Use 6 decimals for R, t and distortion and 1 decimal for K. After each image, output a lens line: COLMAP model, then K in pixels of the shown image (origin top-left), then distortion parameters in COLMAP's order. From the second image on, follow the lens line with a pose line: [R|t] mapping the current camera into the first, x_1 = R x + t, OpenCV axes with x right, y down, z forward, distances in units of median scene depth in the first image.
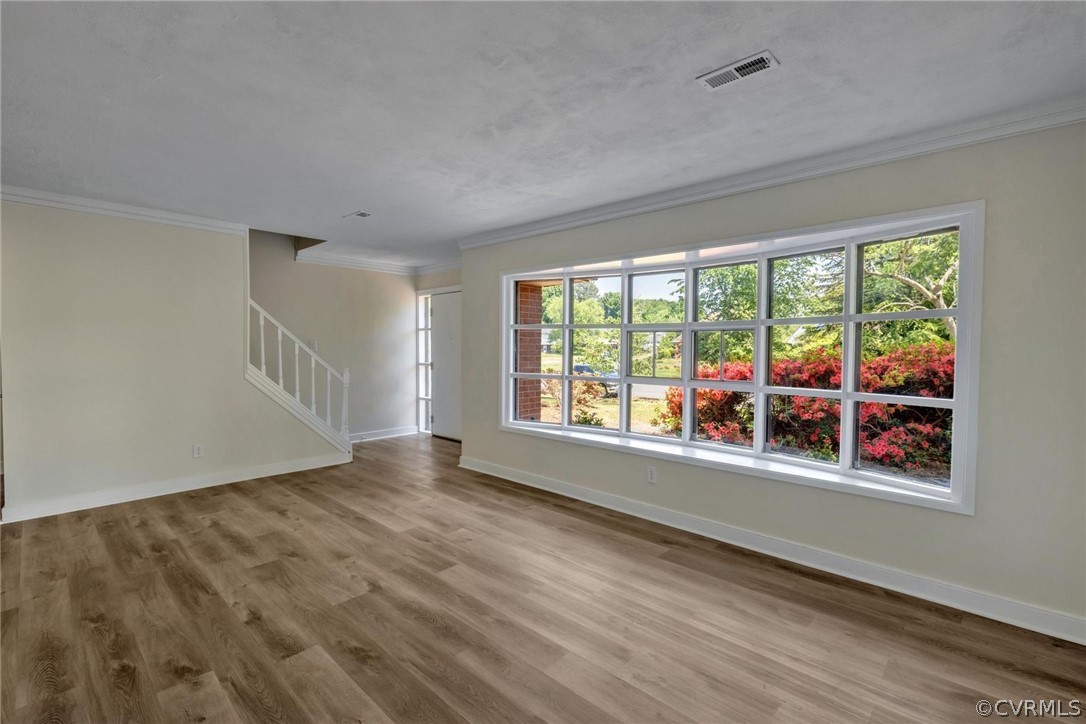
lens RADIAL K [[514.7, 0, 541.1], [0, 514.7, 354.9], [0, 0, 1]] dist [-0.003368, 0.000147]
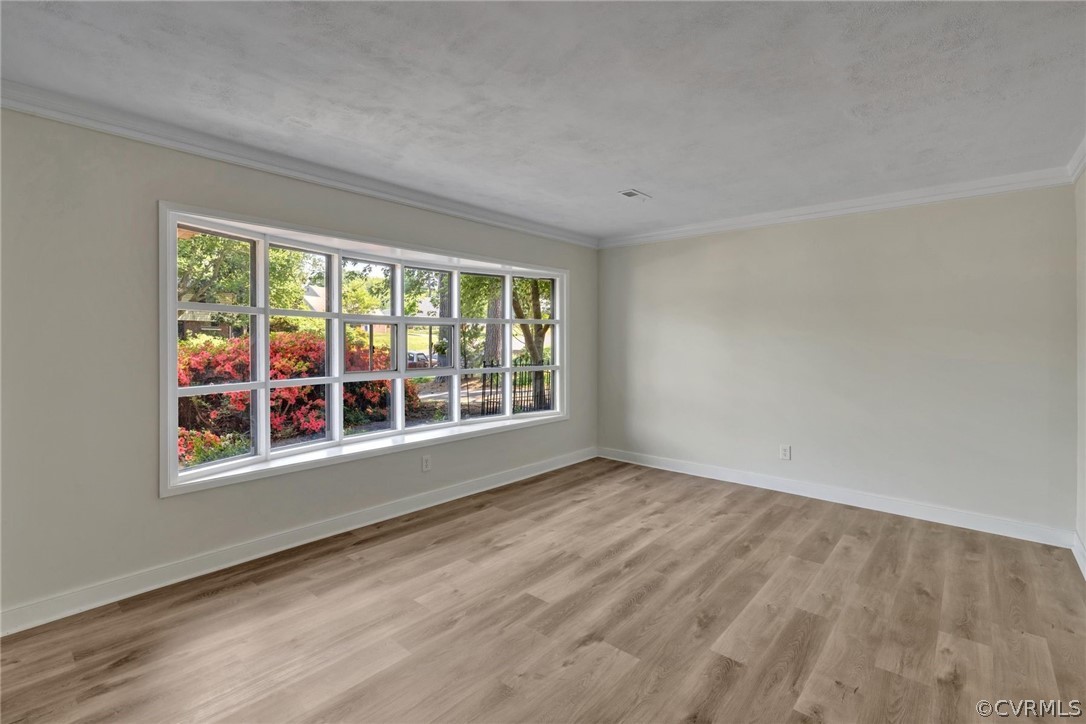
lens RADIAL K [[523.0, 0, 544.9], [0, 523.0, 332.4], [0, 0, 1]] dist [-0.004160, -0.000621]
pose [[-0.094945, 0.007433, 0.995455, -1.046358], [0.012397, 0.999903, -0.006283, -0.025261], [-0.995405, 0.011744, -0.095028, 1.049735]]
